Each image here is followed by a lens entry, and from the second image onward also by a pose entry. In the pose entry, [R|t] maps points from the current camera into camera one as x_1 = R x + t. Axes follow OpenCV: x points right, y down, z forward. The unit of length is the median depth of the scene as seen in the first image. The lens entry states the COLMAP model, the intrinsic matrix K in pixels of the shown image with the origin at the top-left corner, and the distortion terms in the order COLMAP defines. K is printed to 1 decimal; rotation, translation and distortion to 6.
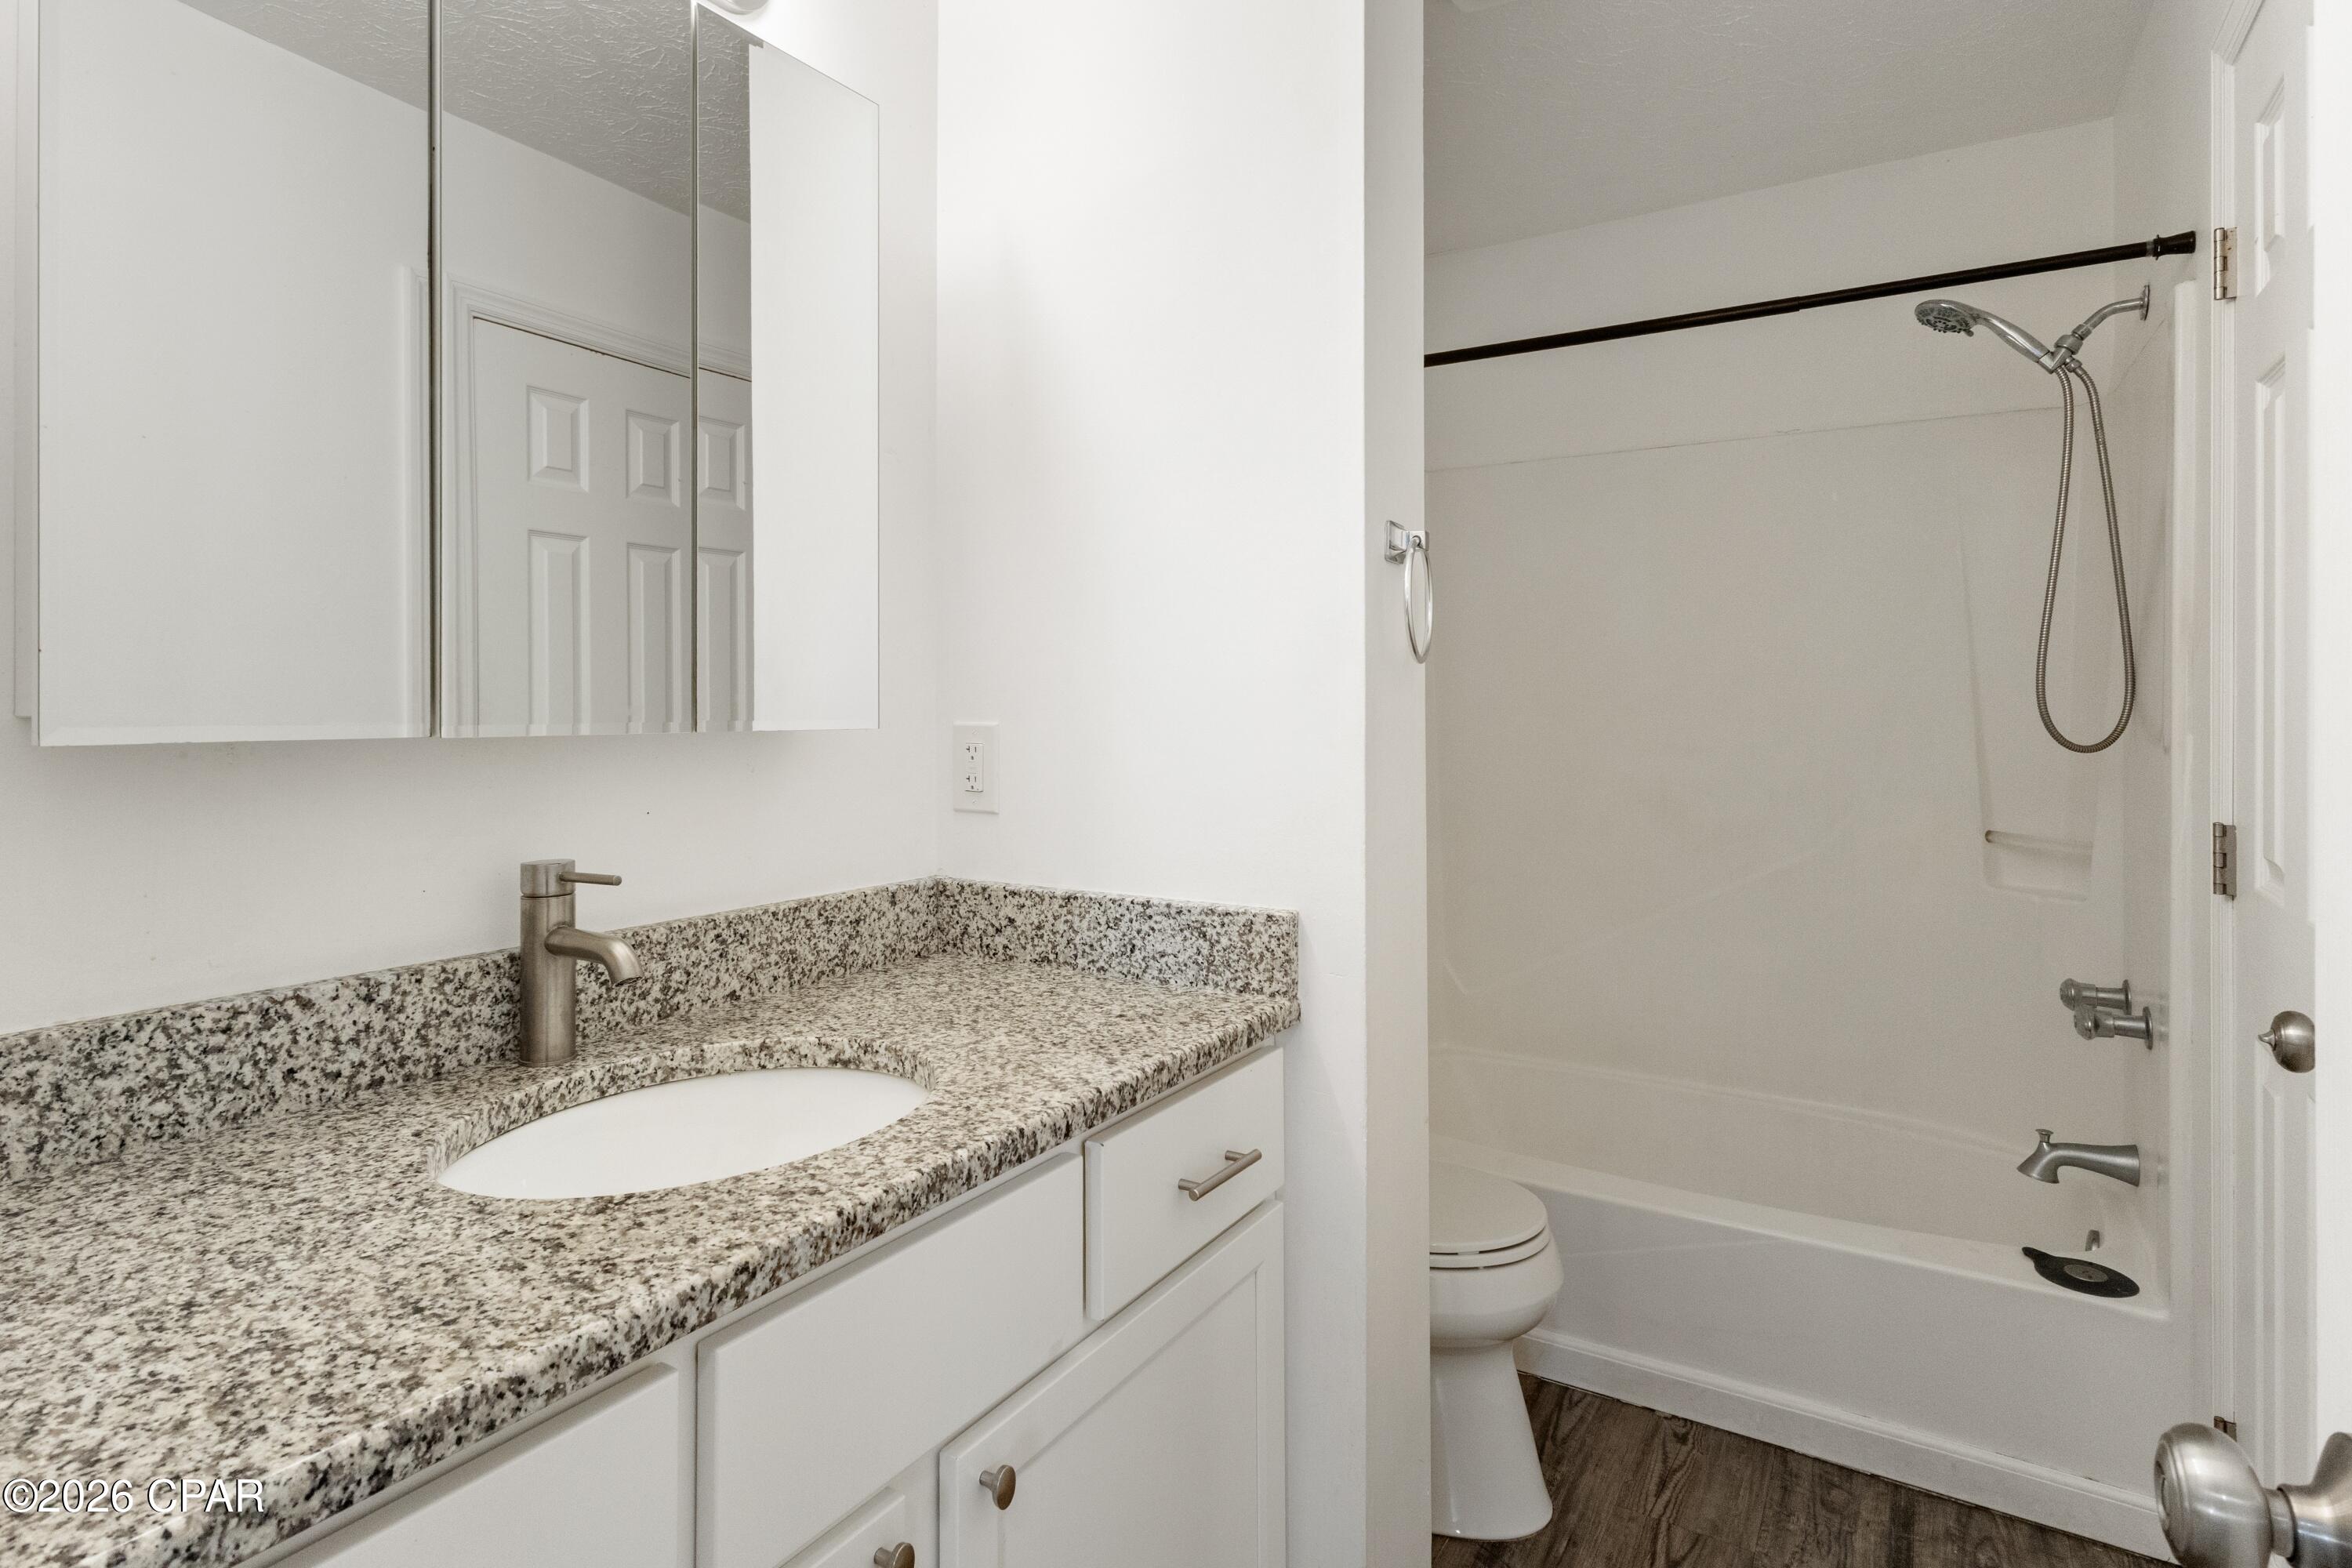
lens RADIAL K [[1186.4, 0, 1177.7], [0, 1186.4, 732.3], [0, 0, 1]] dist [0.004875, 0.001516]
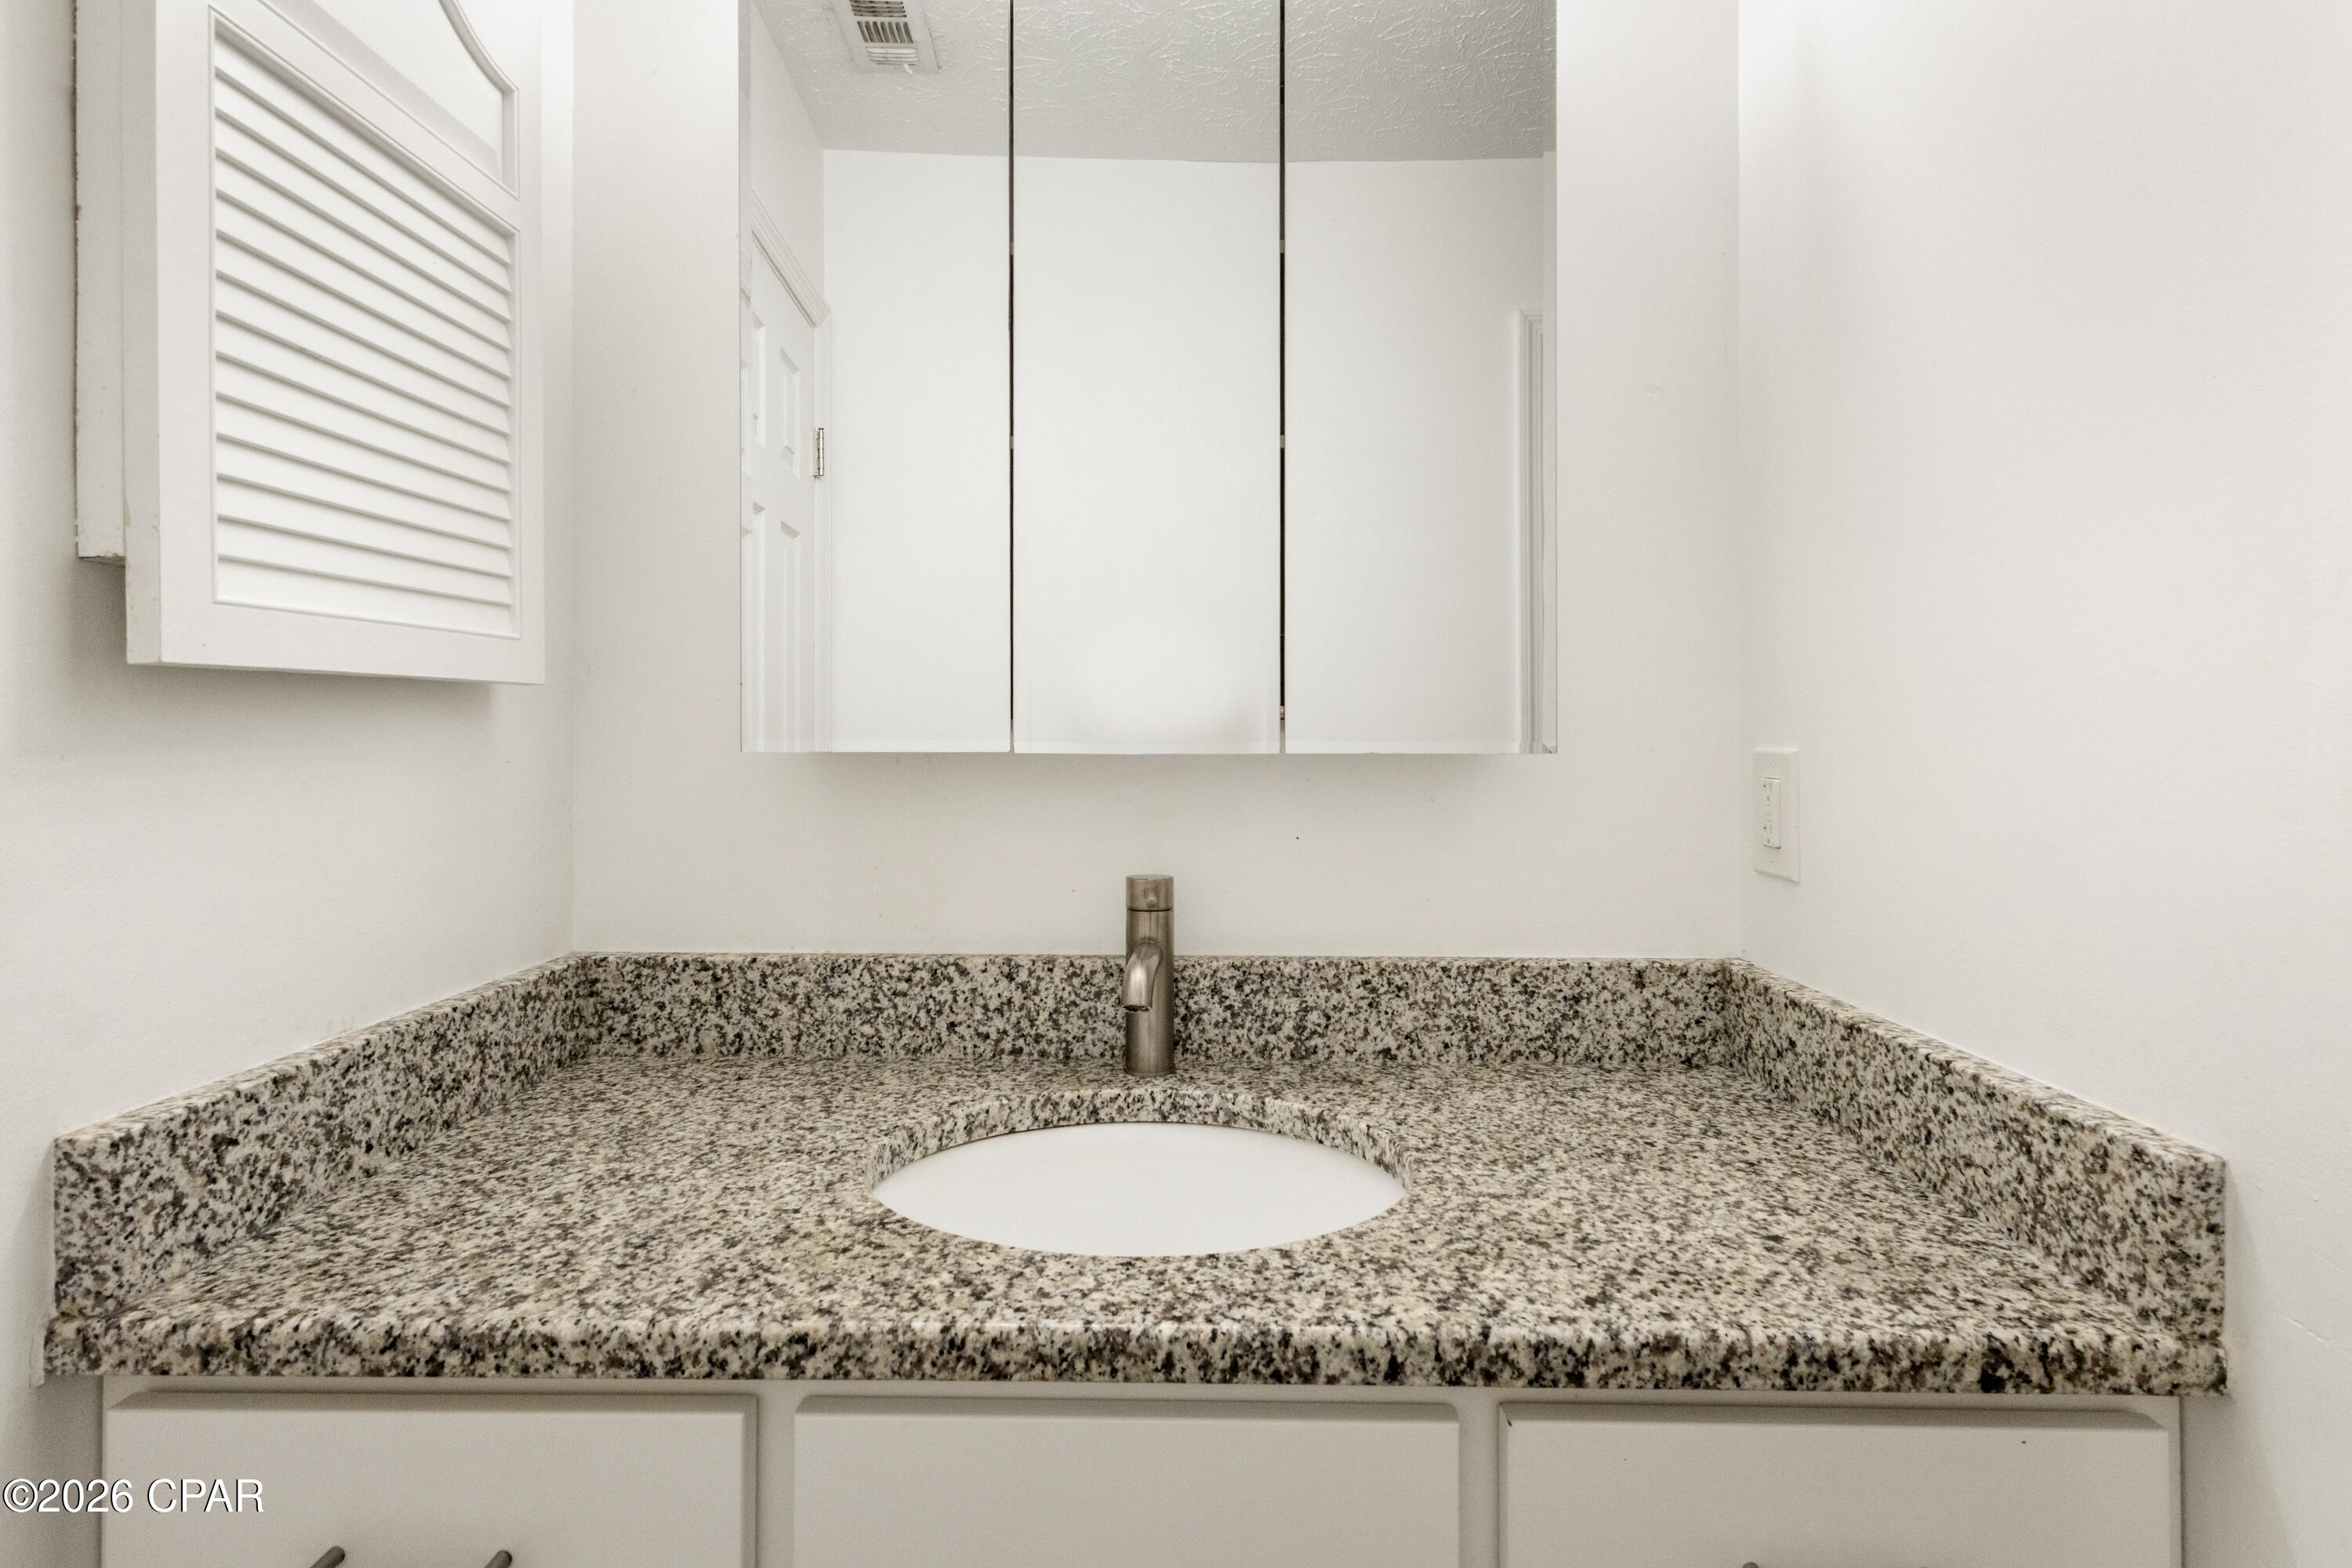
lens RADIAL K [[1186.4, 0, 1177.7], [0, 1186.4, 732.3], [0, 0, 1]] dist [0.004875, 0.001516]
pose [[0.517478, 0.003983, -0.855687, 0.381189], [-0.019821, 0.999777, -0.007333, -0.009291], [0.855467, 0.020755, 0.517442, 0.517430]]
